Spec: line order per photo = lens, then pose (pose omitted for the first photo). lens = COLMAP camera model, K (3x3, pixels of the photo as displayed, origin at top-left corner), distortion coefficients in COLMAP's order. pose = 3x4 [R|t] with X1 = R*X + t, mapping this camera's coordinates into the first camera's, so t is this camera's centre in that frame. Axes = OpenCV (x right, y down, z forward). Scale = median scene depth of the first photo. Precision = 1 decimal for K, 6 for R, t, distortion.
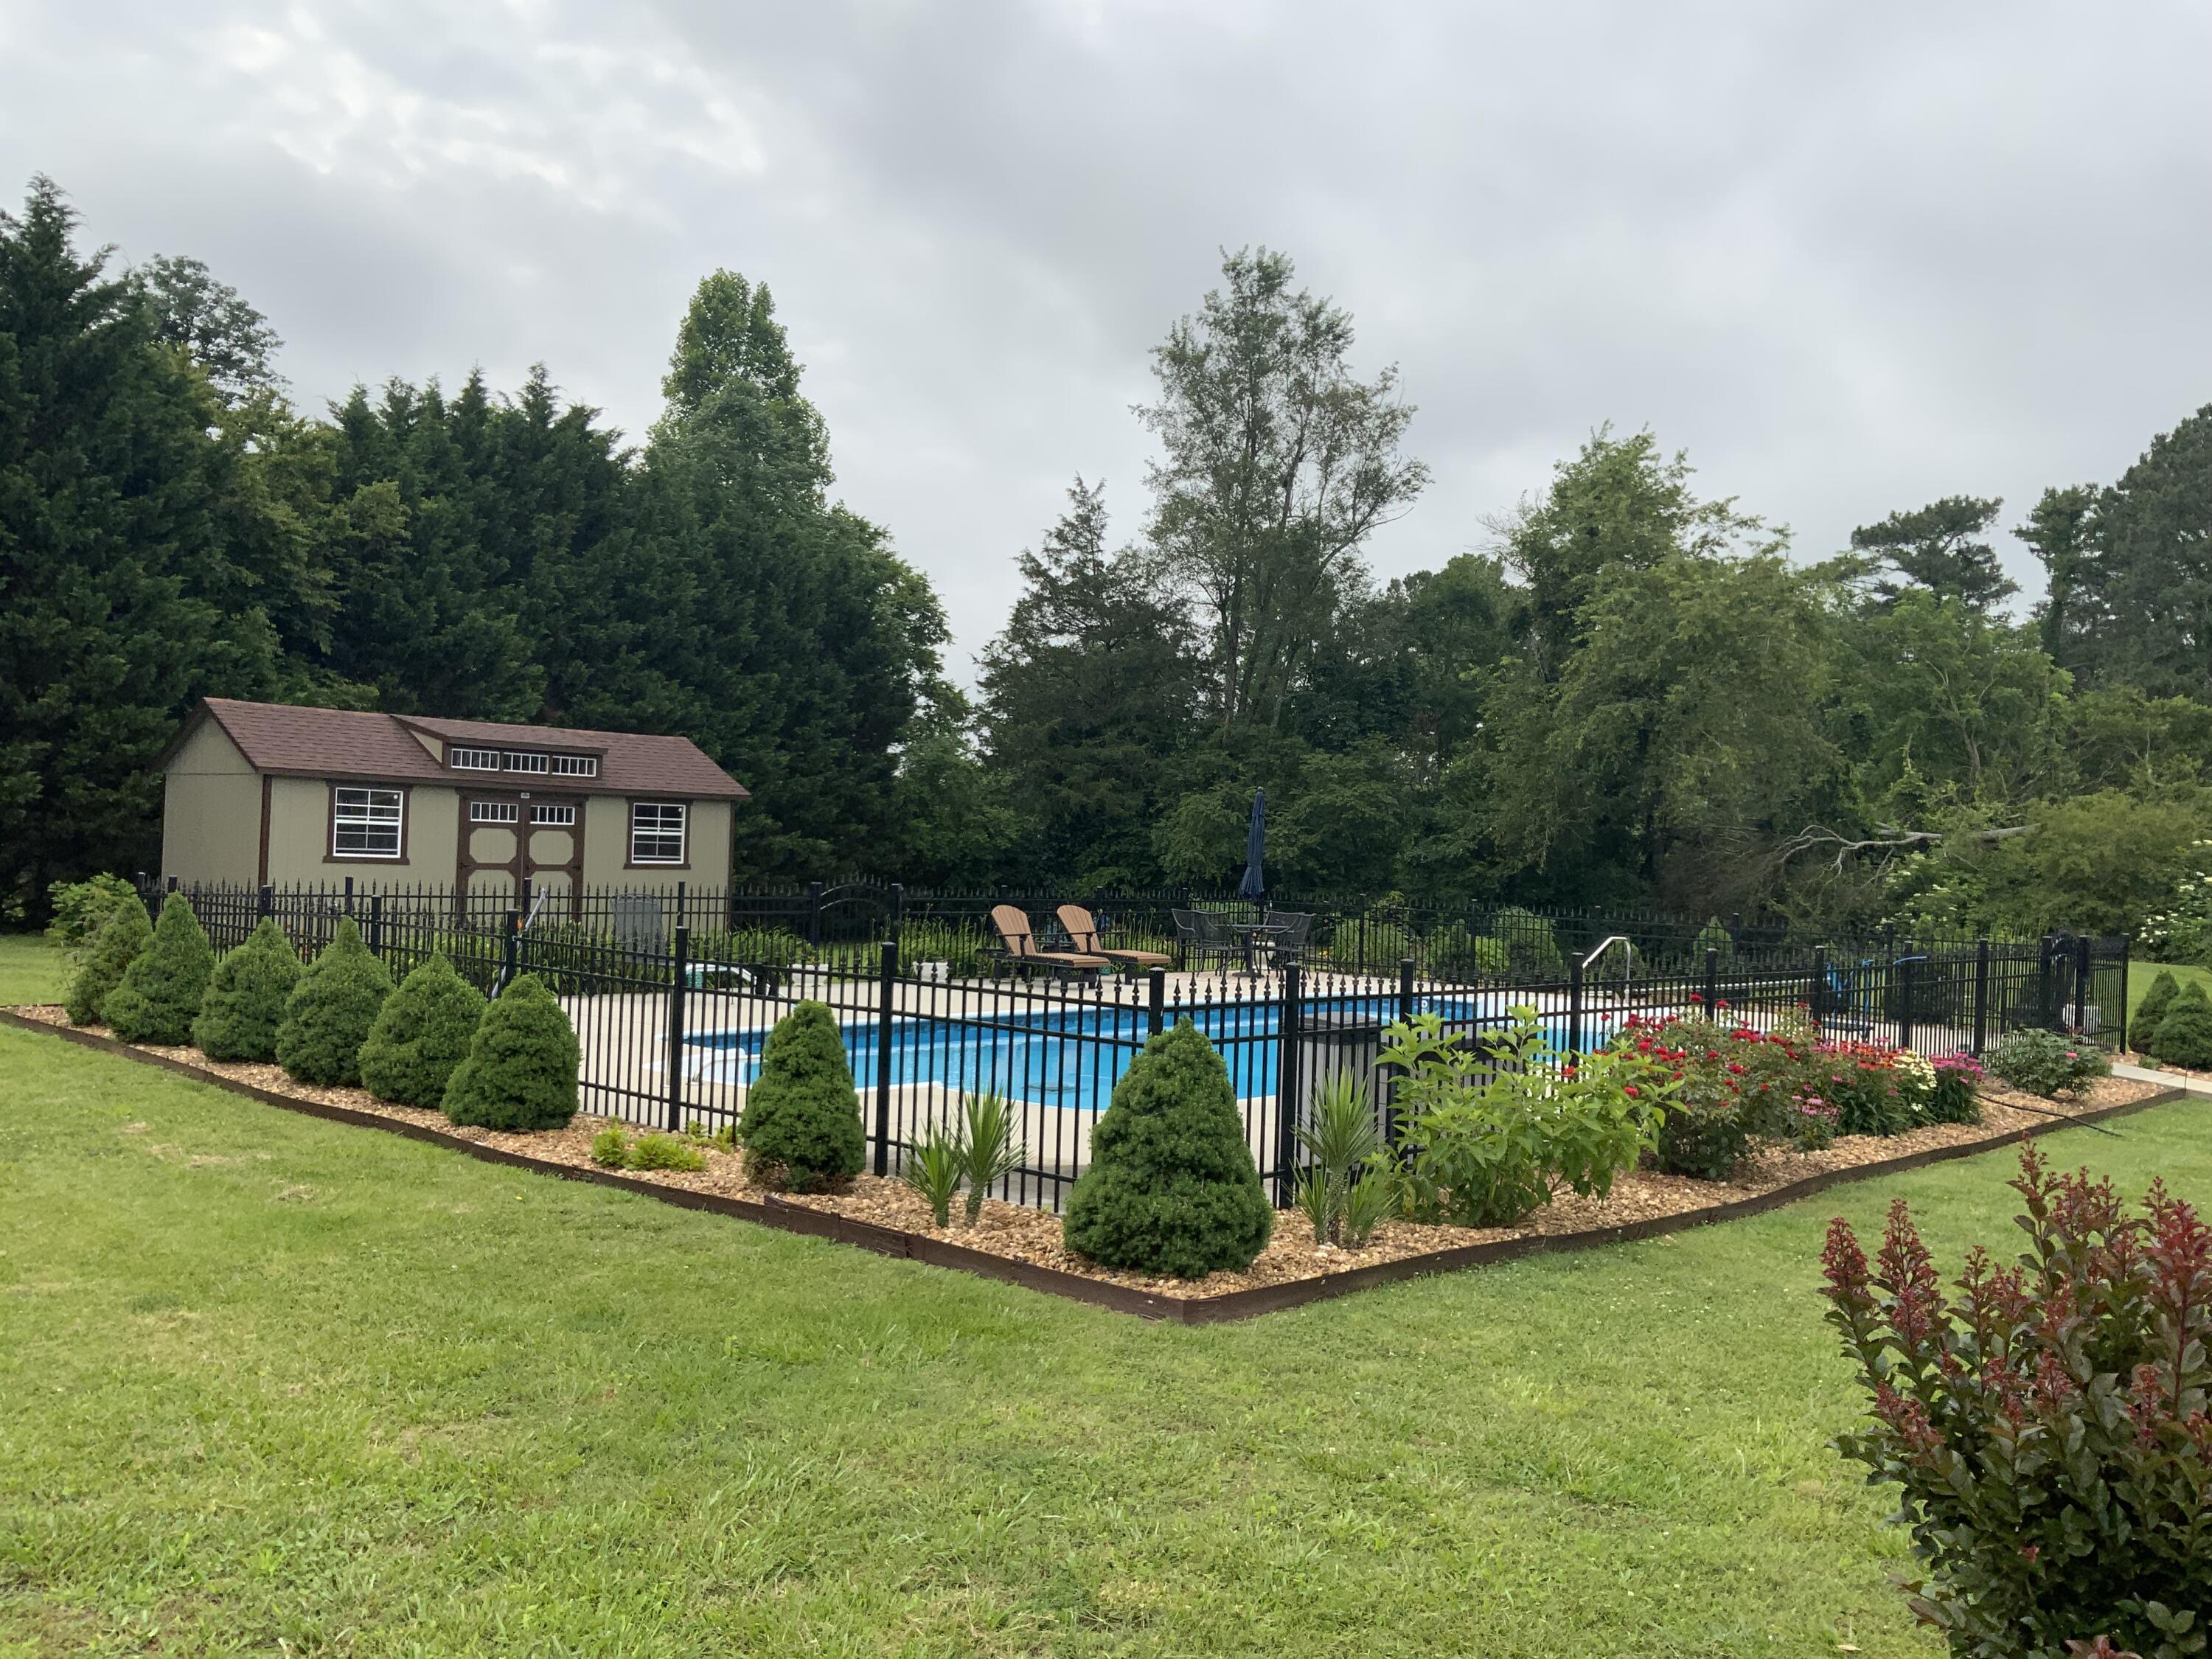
lens RADIAL K [[1824.7, 0, 1109.7], [0, 1824.7, 843.6], [0, 0, 1]] dist [0.073254, -0.143883]
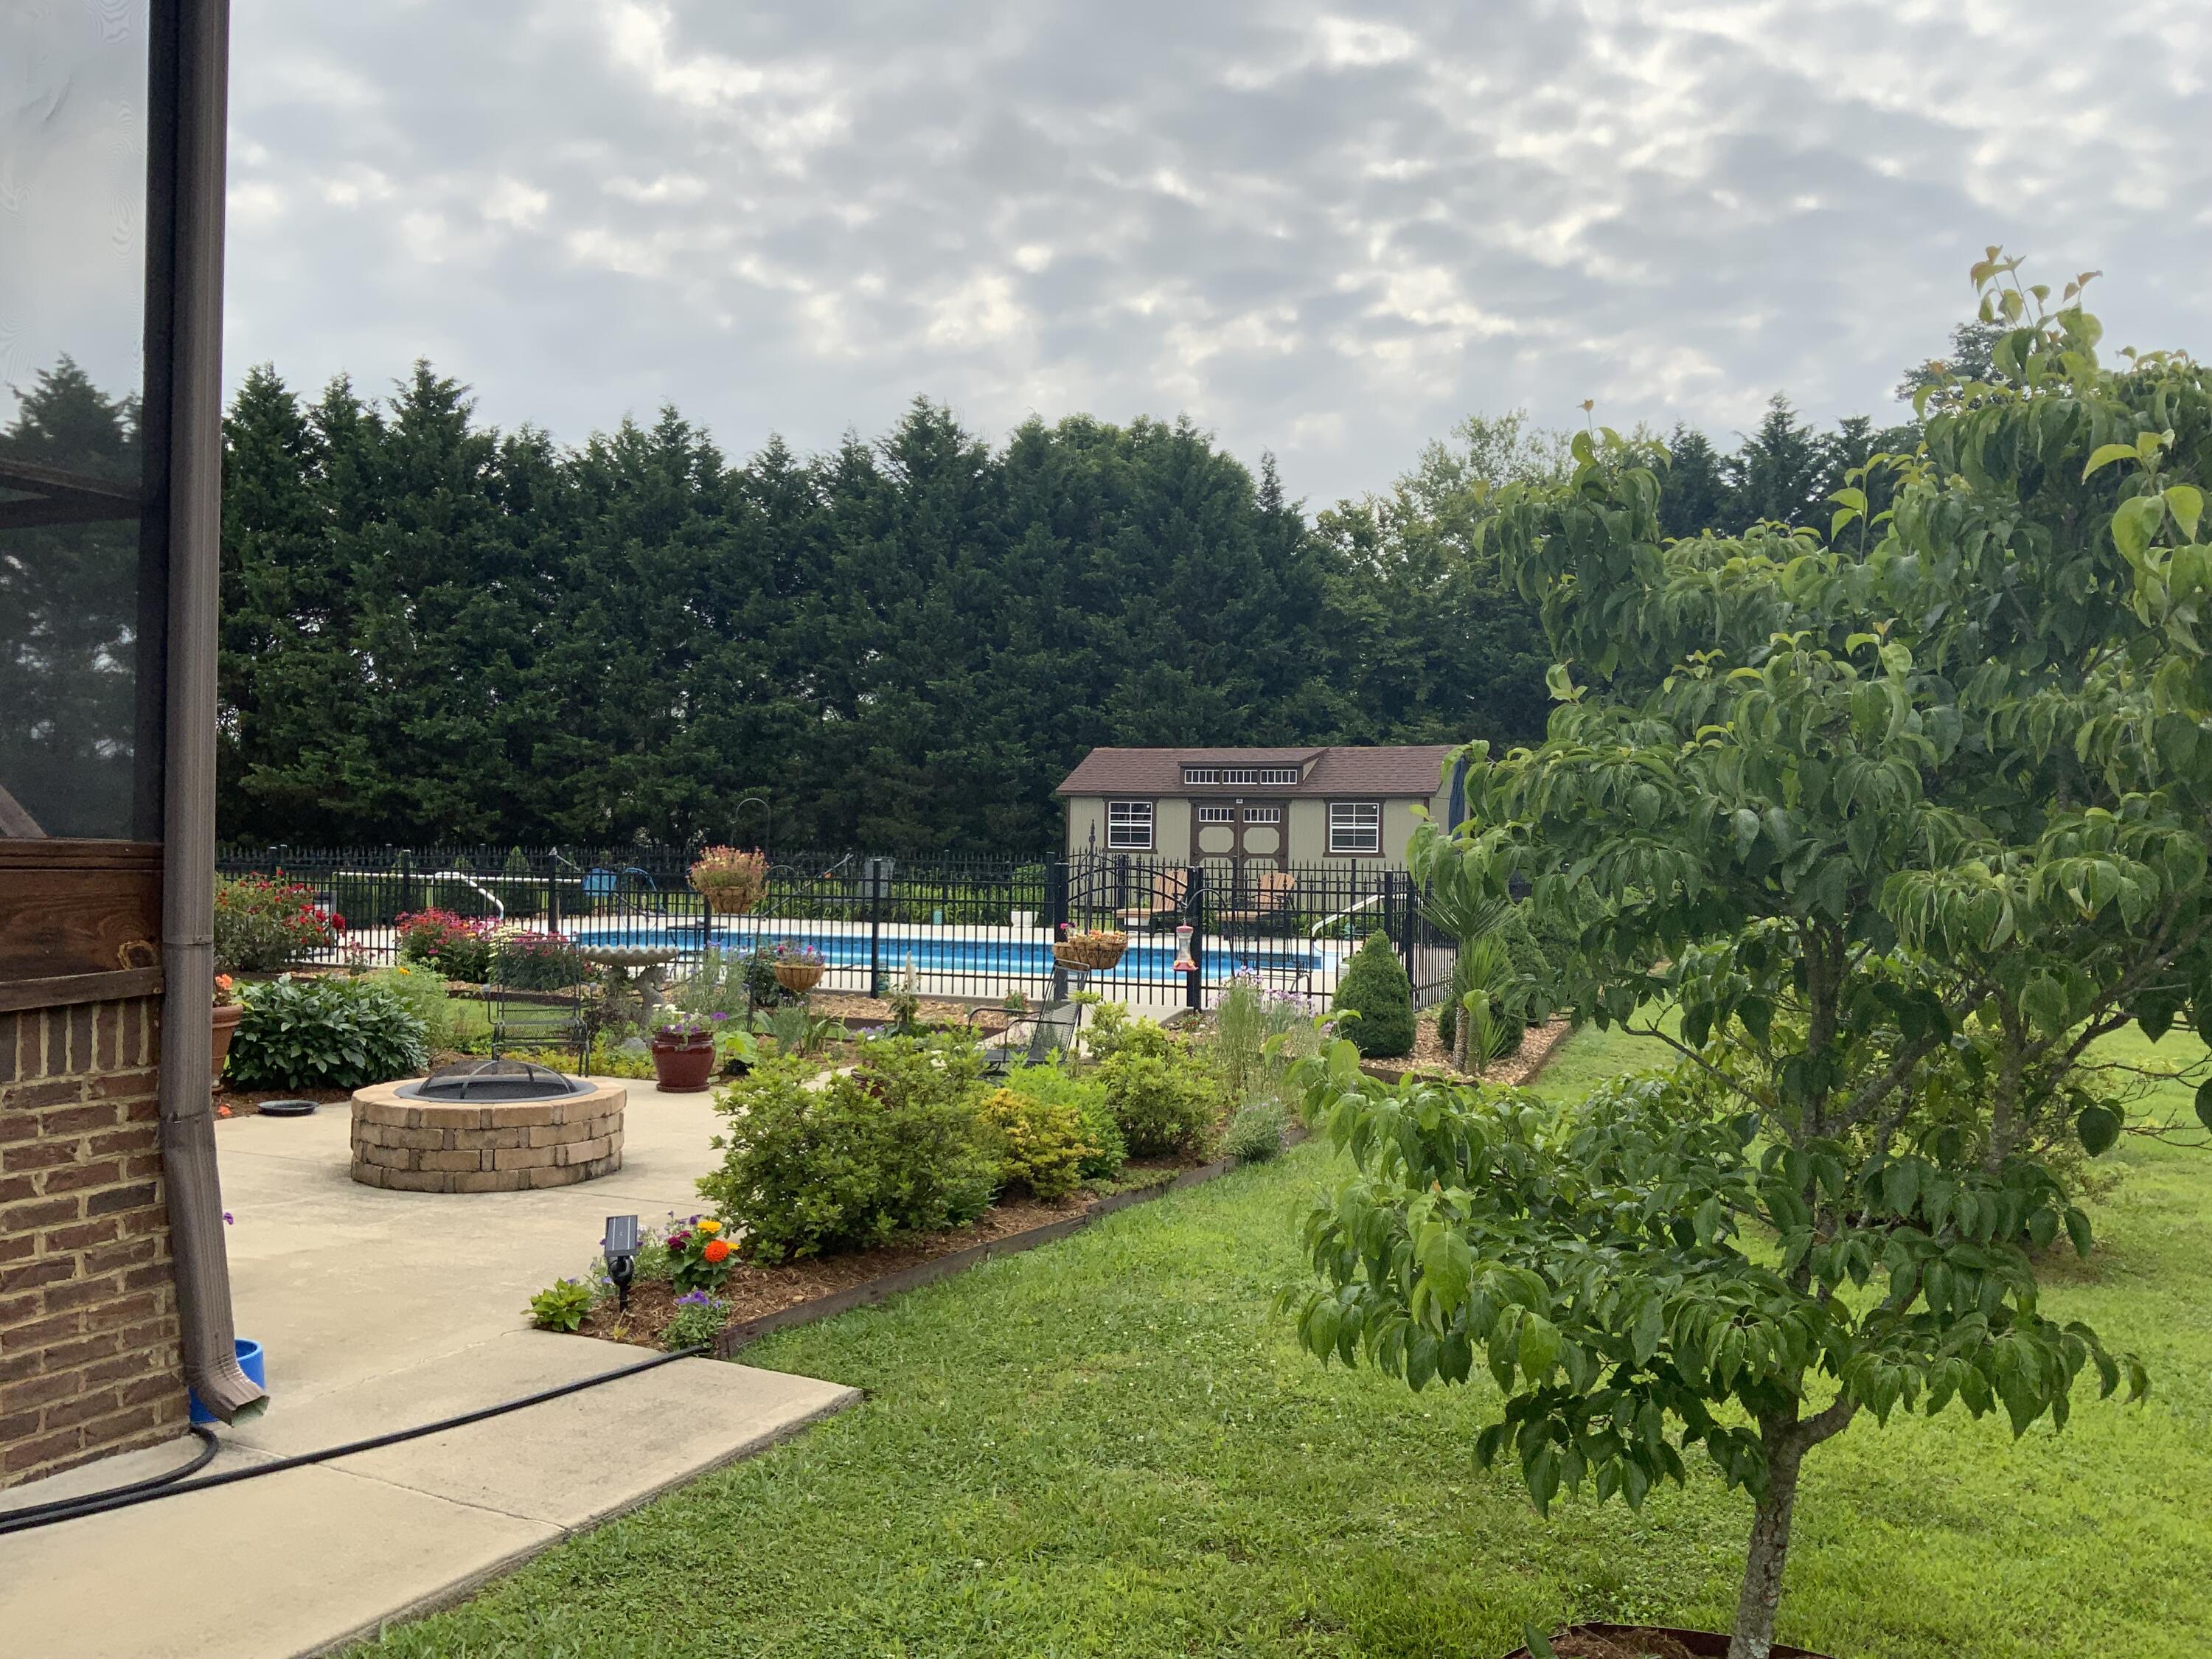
lens RADIAL K [[1824.7, 0, 1106.5], [0, 1824.7, 829.0], [0, 0, 1]] dist [0.073254, -0.143883]
pose [[0.302912, -0.038191, -0.952253, 0.514940], [-0.000103, 0.999195, -0.040106, 0.026492], [0.953019, 0.012246, 0.302664, 0.295504]]
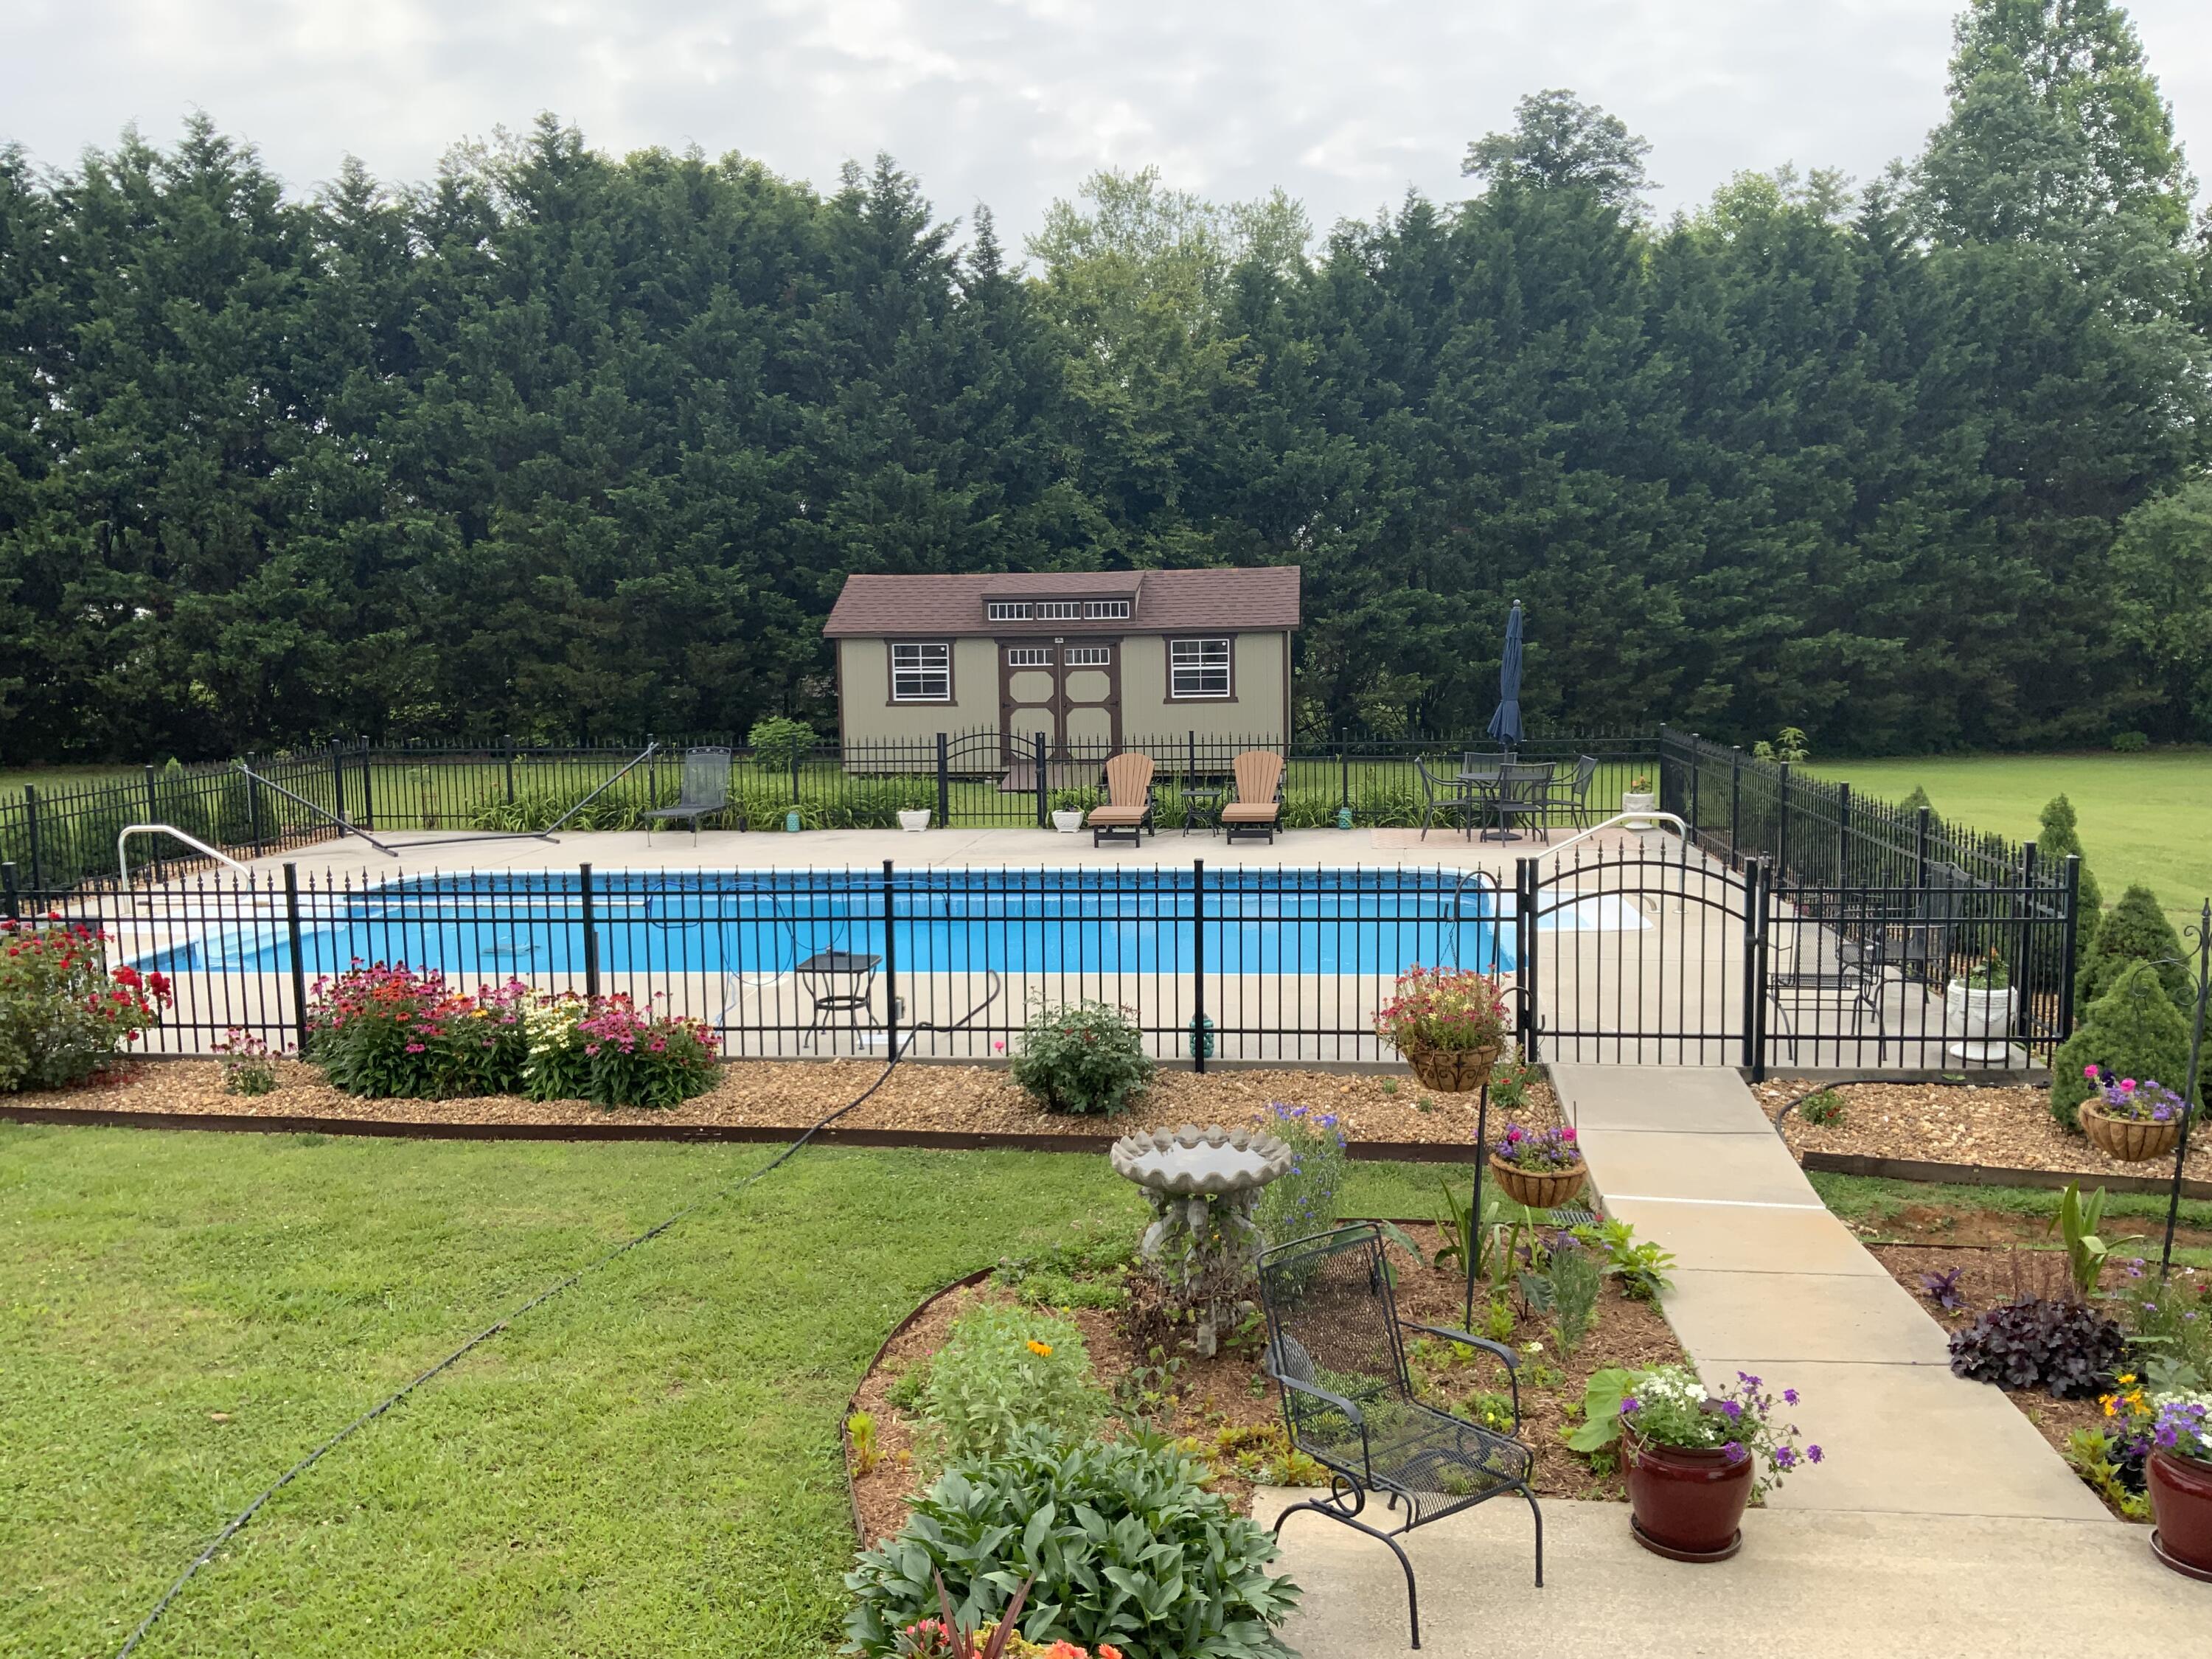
lens RADIAL K [[1824.7, 0, 1112.9], [0, 1824.7, 828.5], [0, 0, 1]] dist [0.073254, -0.143883]
pose [[0.586091, 0.051658, -0.808597, 0.342741], [0.042072, 0.994679, 0.094041, -0.008886], [0.809152, -0.089136, 0.580799, 0.216566]]
